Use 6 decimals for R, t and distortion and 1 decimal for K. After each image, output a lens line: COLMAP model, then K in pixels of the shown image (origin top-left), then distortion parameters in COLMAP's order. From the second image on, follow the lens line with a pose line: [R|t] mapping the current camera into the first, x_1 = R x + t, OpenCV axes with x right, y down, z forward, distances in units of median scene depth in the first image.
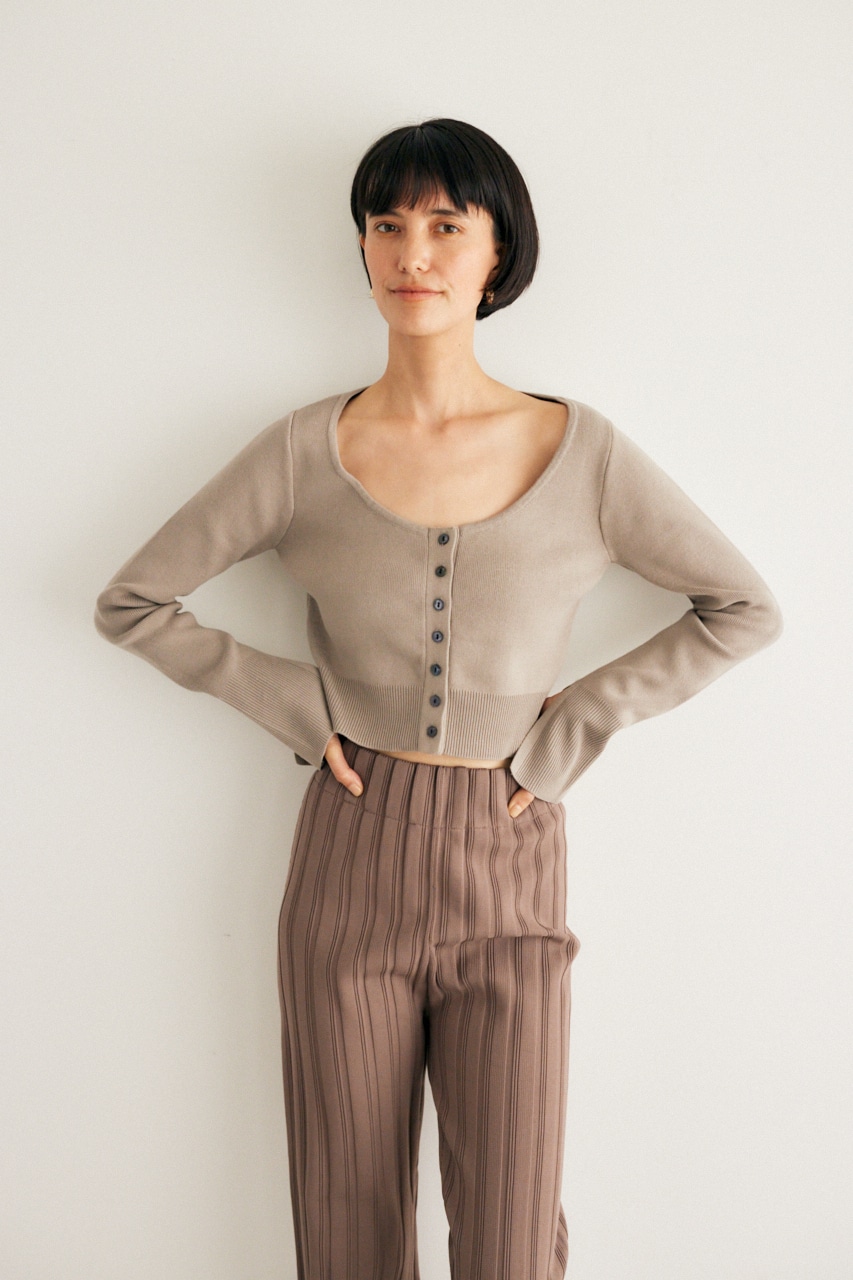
lens RADIAL K [[3685.2, 0, 426.5], [0, 3685.2, 640.0], [0, 0, 1]] dist [0.029623, 0.038408]
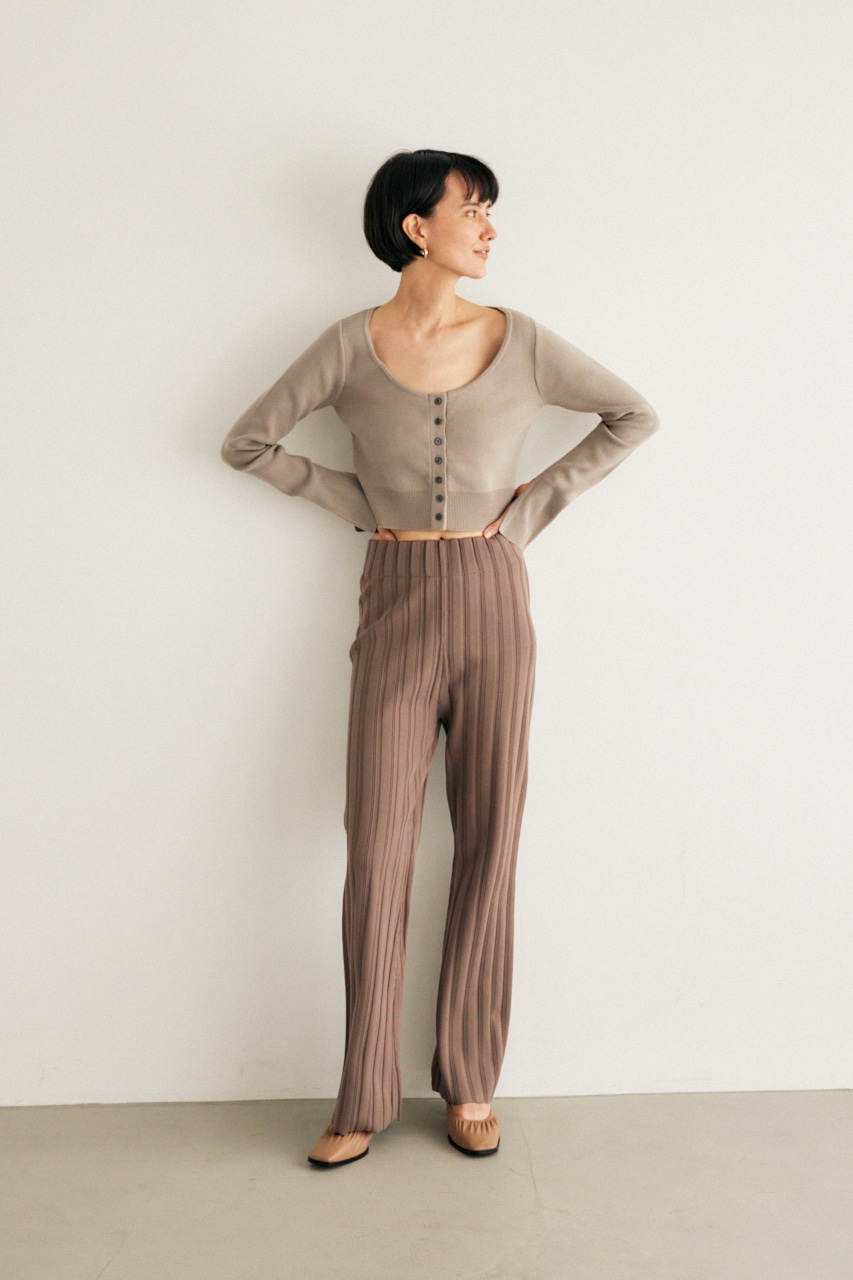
lens RADIAL K [[3685.2, 0, 426.5], [0, 3685.2, 640.0], [0, 0, 1]] dist [0.029623, 0.038408]
pose [[0.997430, -0.070285, -0.013895, 0.014374], [0.071112, 0.994822, 0.072609, -0.039566], [0.008720, -0.073410, 0.997264, -0.656372]]
